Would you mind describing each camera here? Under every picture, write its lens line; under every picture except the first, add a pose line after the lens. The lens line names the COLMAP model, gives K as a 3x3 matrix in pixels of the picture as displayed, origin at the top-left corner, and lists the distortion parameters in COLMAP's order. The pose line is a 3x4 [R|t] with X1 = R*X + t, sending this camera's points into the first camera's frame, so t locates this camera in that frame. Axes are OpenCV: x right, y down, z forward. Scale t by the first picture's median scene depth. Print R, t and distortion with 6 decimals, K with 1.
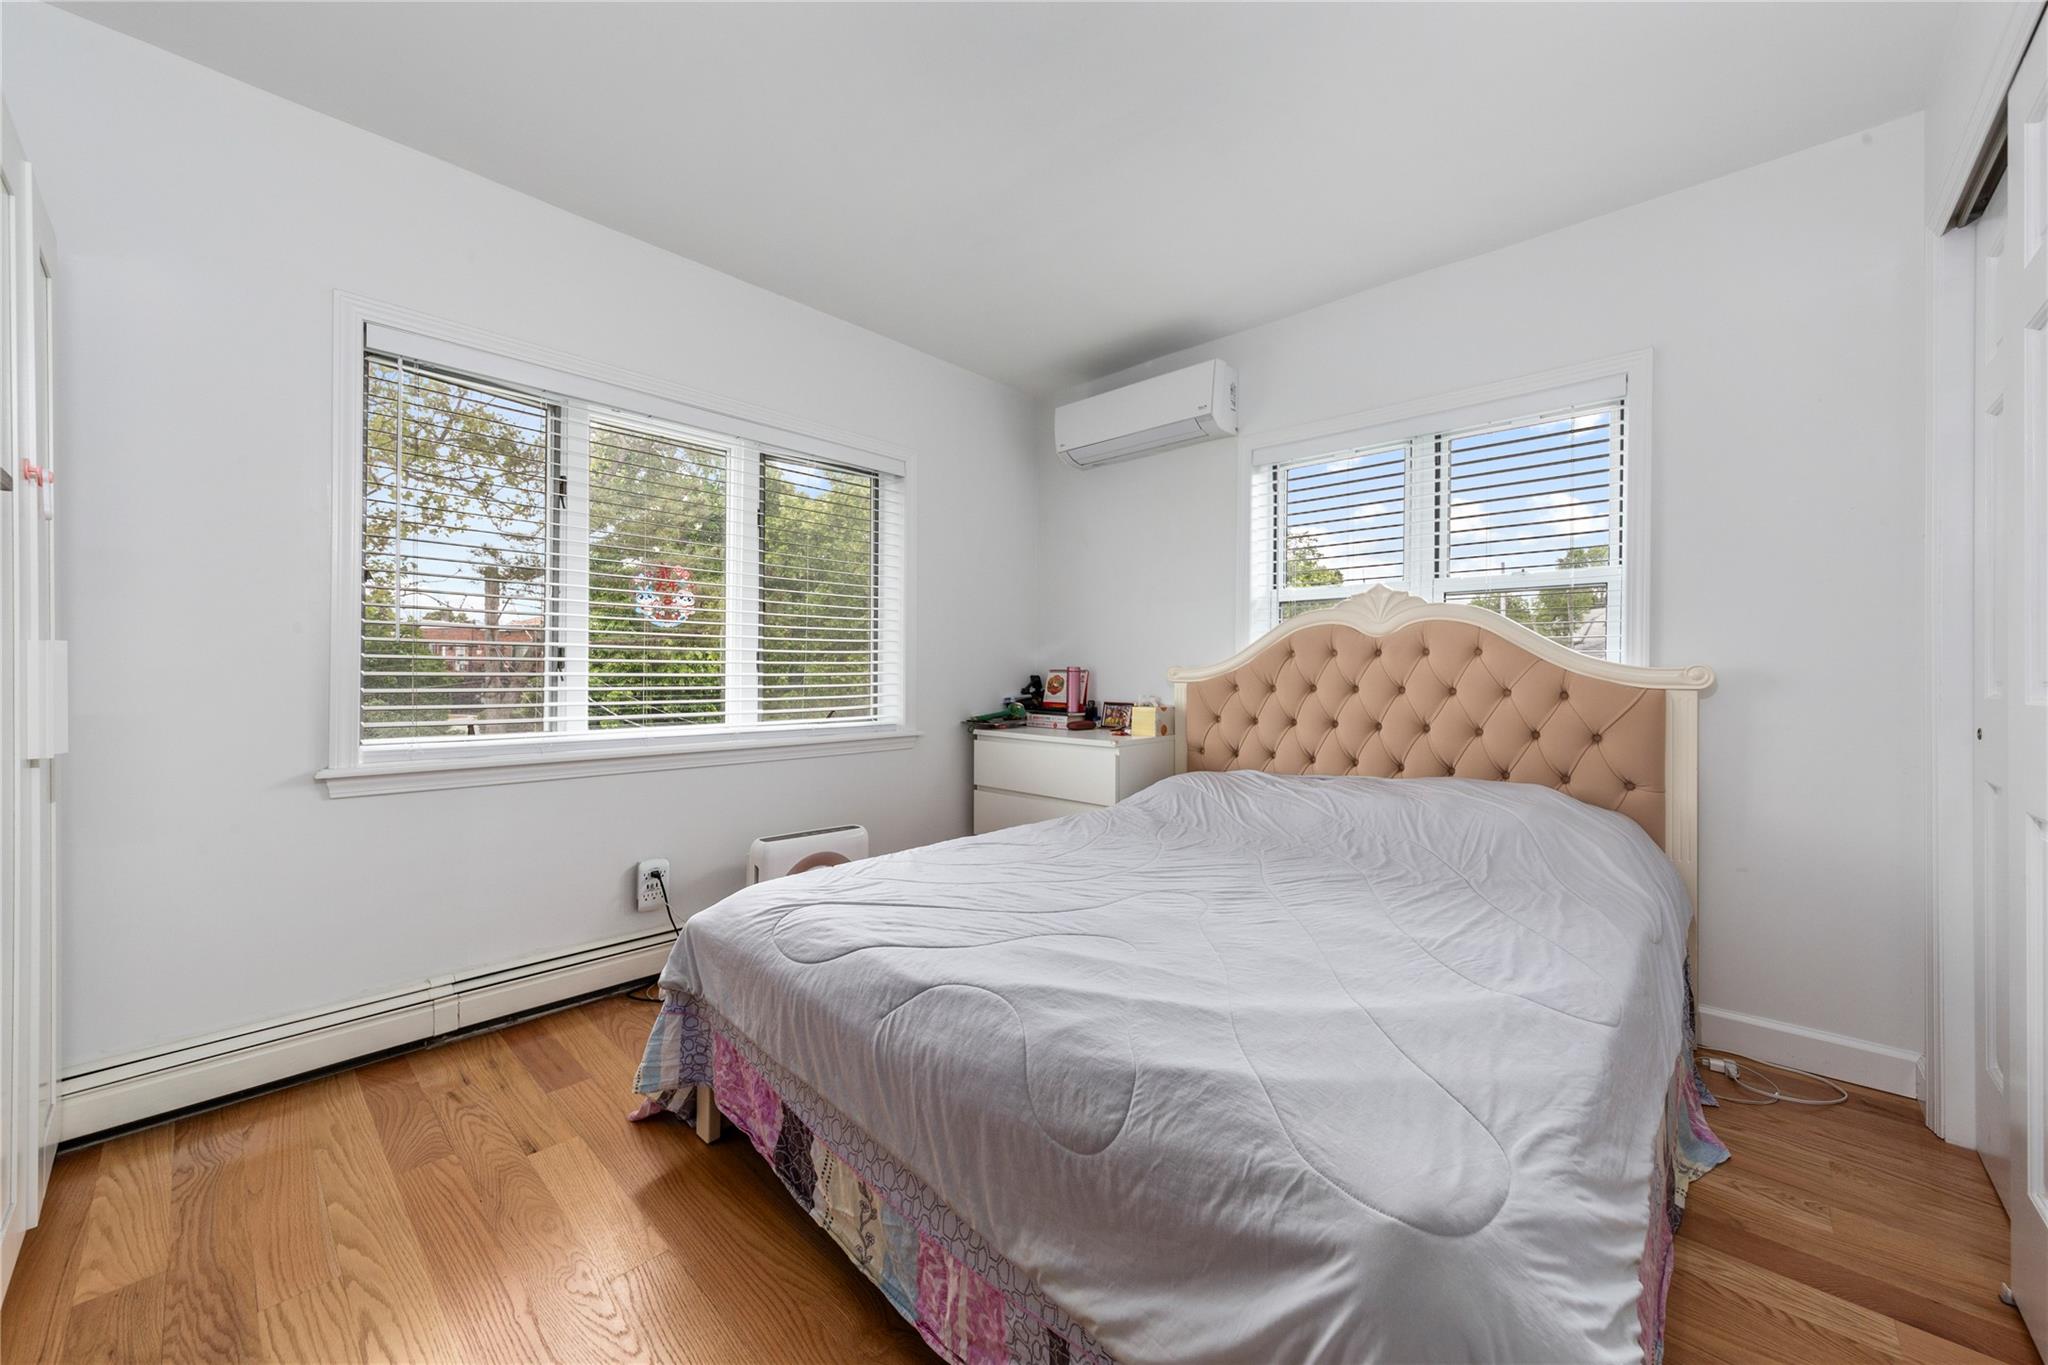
lens RADIAL K [[762.9, 0, 1024.0], [0, 762.9, 682.5], [0, 0, 1]] dist [0.000027, 0.000000]
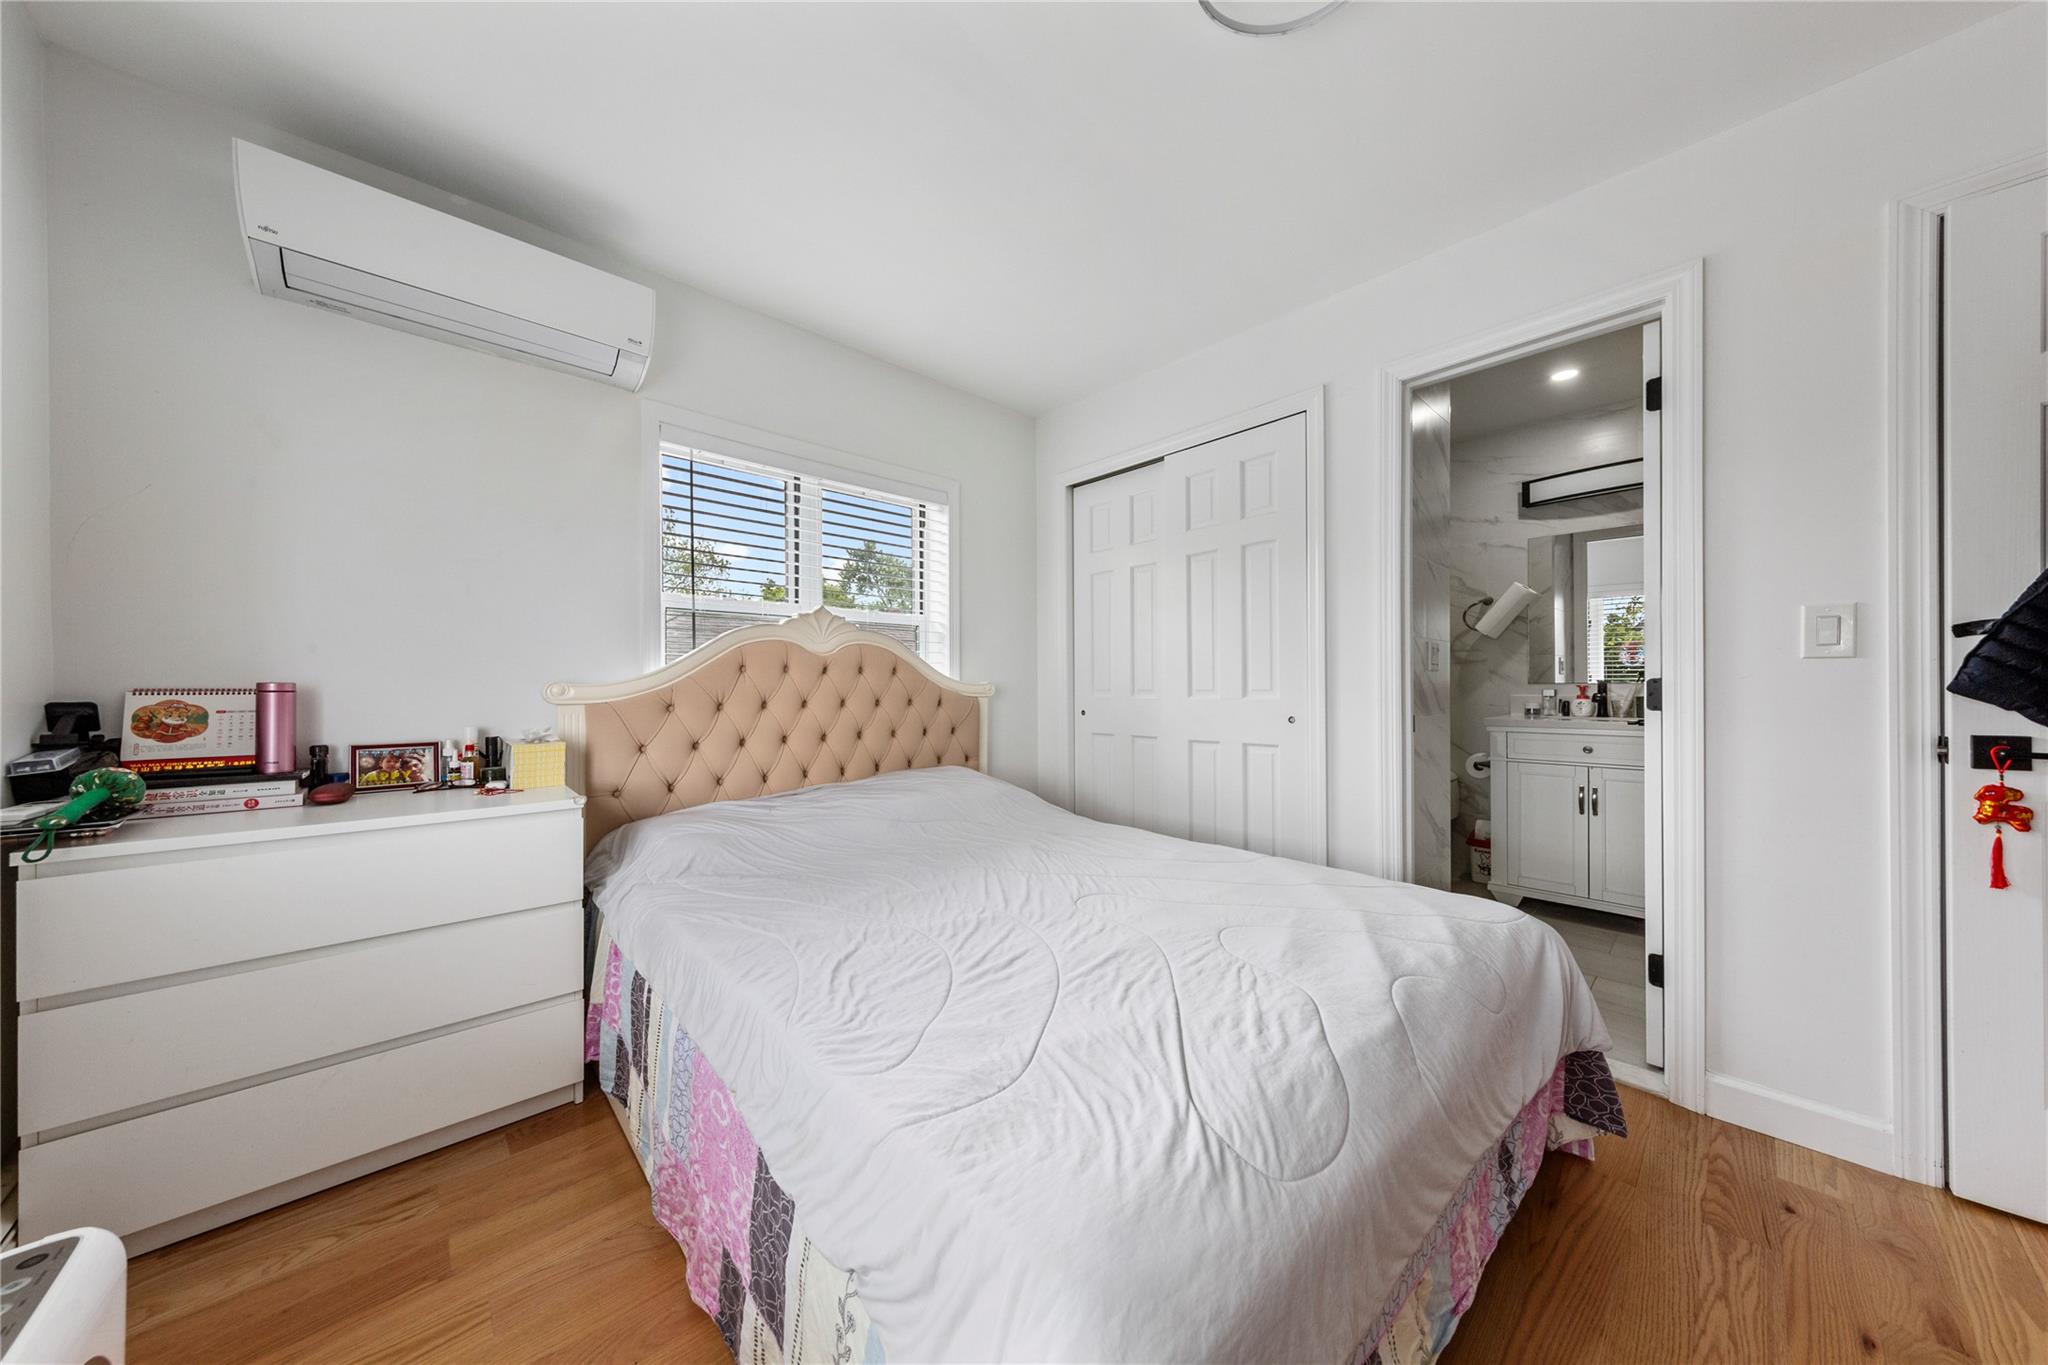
lens RADIAL K [[675.2, 0, 1024.0], [0, 675.2, 682.5], [0, 0, 1]] dist [0.001582, 0.000083]
pose [[0.064484, -0.004273, 0.997910, -0.463552], [0.015195, 0.999879, 0.003299, -0.018726], [-0.997803, 0.014951, 0.064541, 0.642260]]
